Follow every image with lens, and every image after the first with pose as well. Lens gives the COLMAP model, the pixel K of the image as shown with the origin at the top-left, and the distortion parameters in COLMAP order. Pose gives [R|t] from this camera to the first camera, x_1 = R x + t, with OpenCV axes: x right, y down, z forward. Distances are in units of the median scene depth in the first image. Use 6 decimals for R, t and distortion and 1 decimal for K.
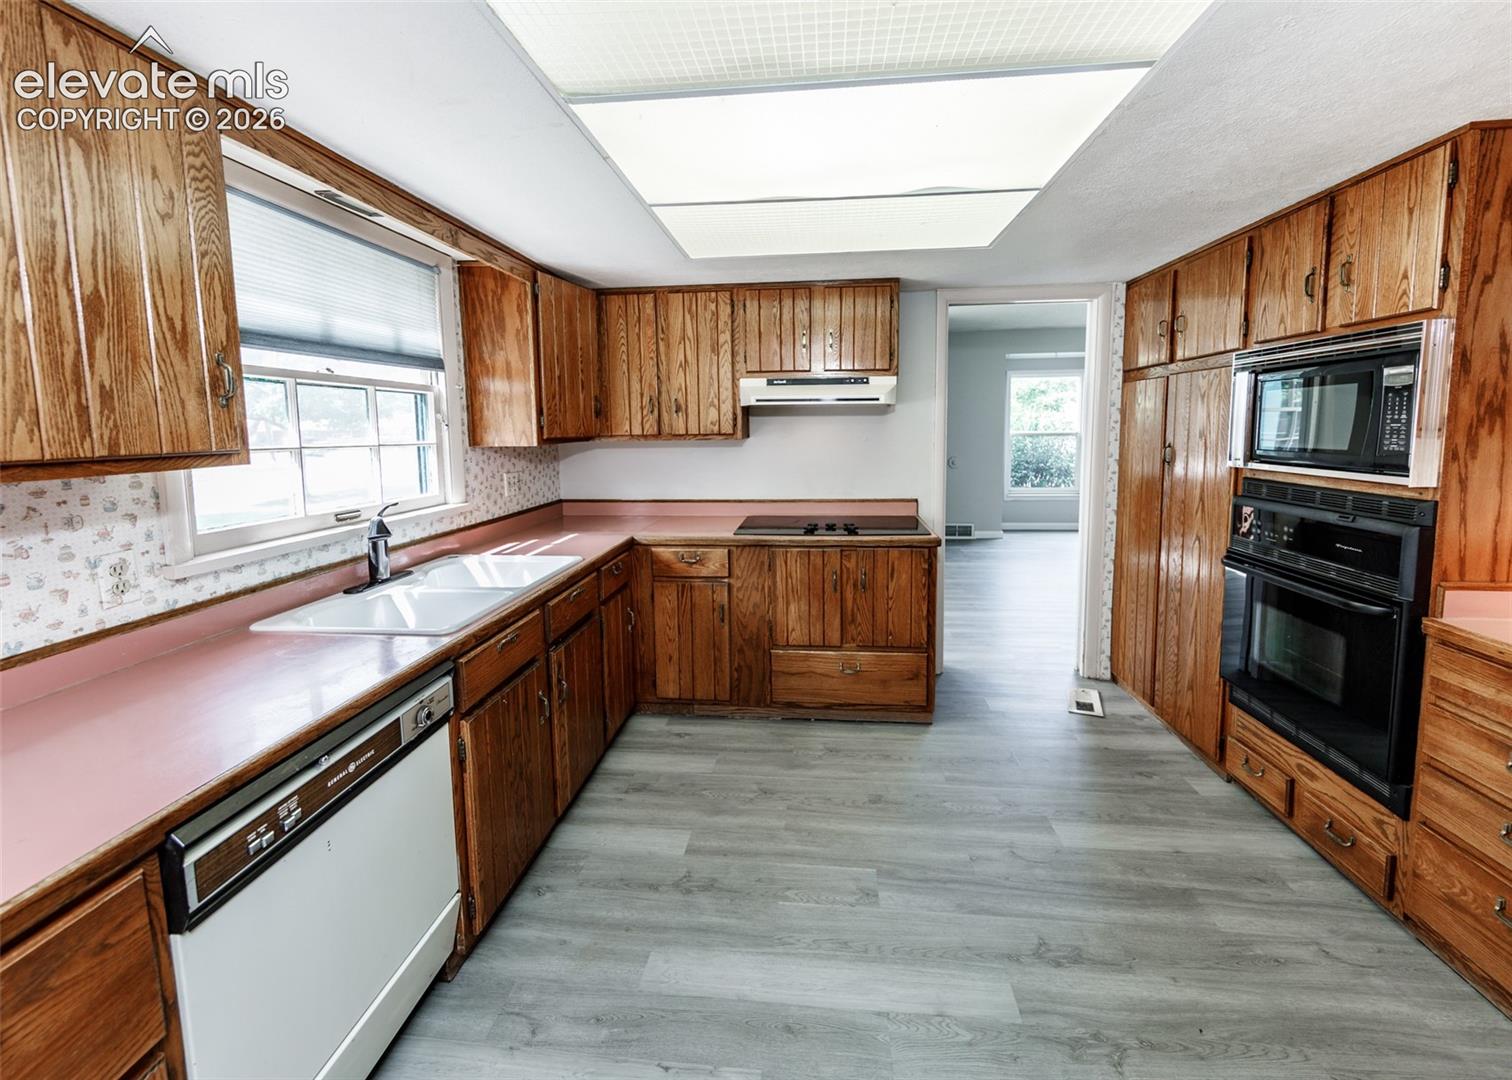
lens RADIAL K [[584.0, 0, 764.4], [0, 584.0, 479.9], [0, 0, 1]] dist [0.000766, -0.000227]
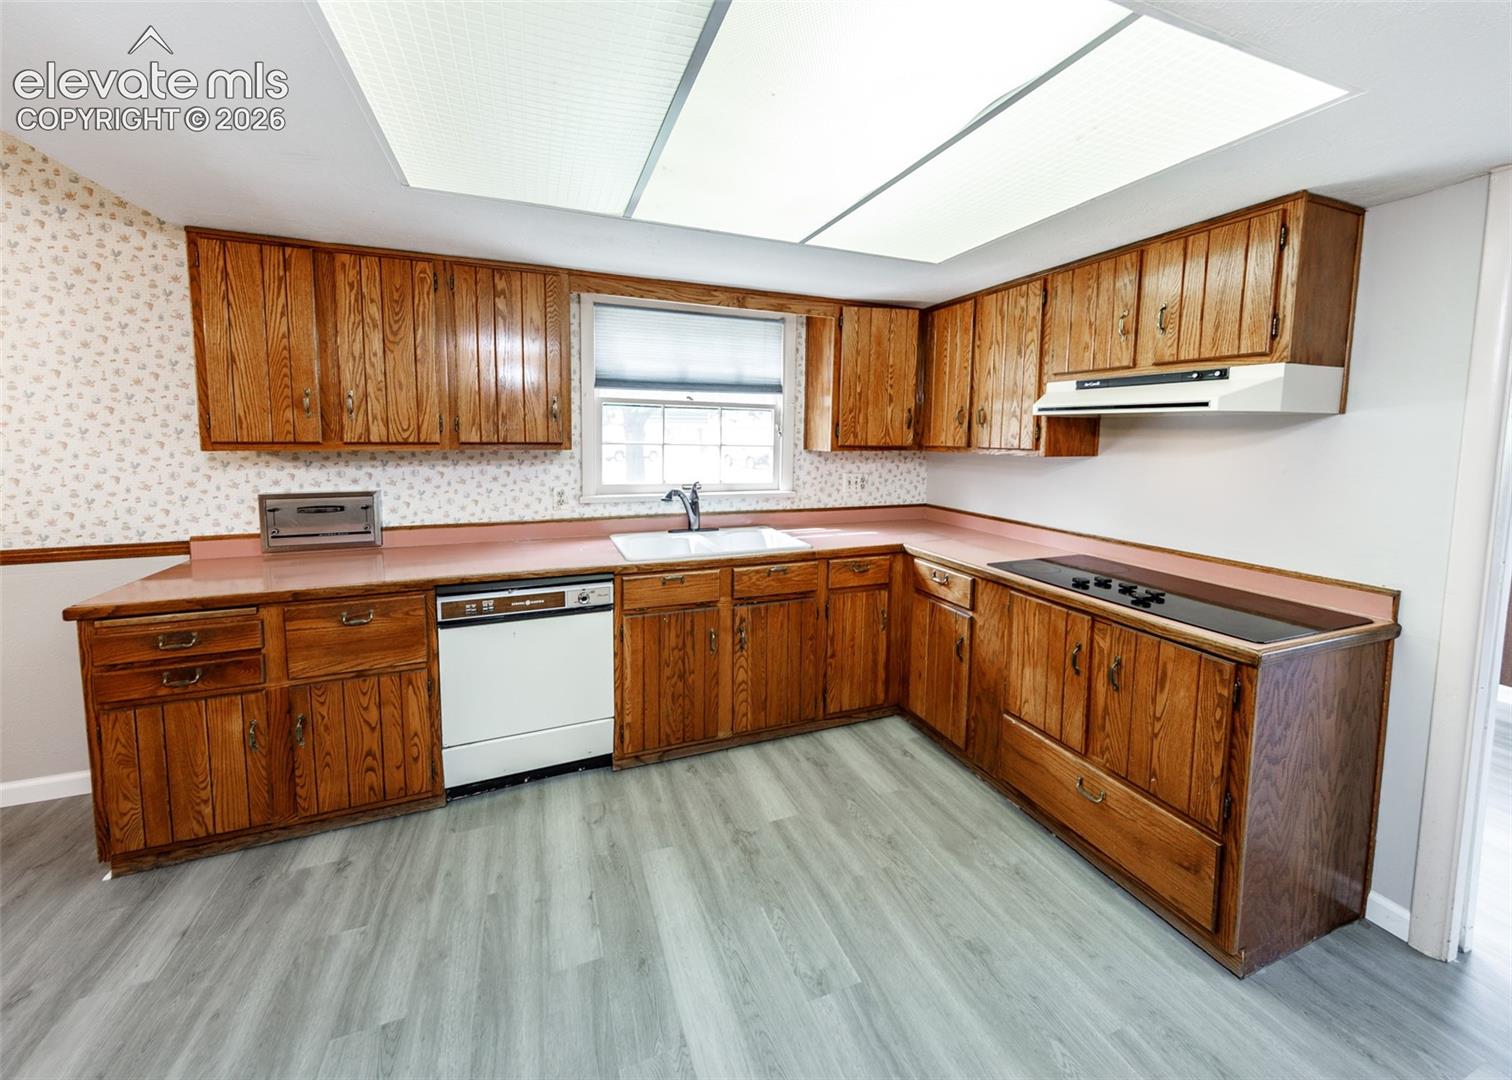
lens RADIAL K [[549.3, 0, 754.9], [0, 549.3, 474.5], [0, 0, 1]] dist [0.002549, 0.000121]
pose [[0.460284, 0.085500, -0.883645, 0.553871], [-0.101451, 0.993897, 0.043322, -0.044356], [0.881956, 0.069706, 0.466149, 0.340929]]
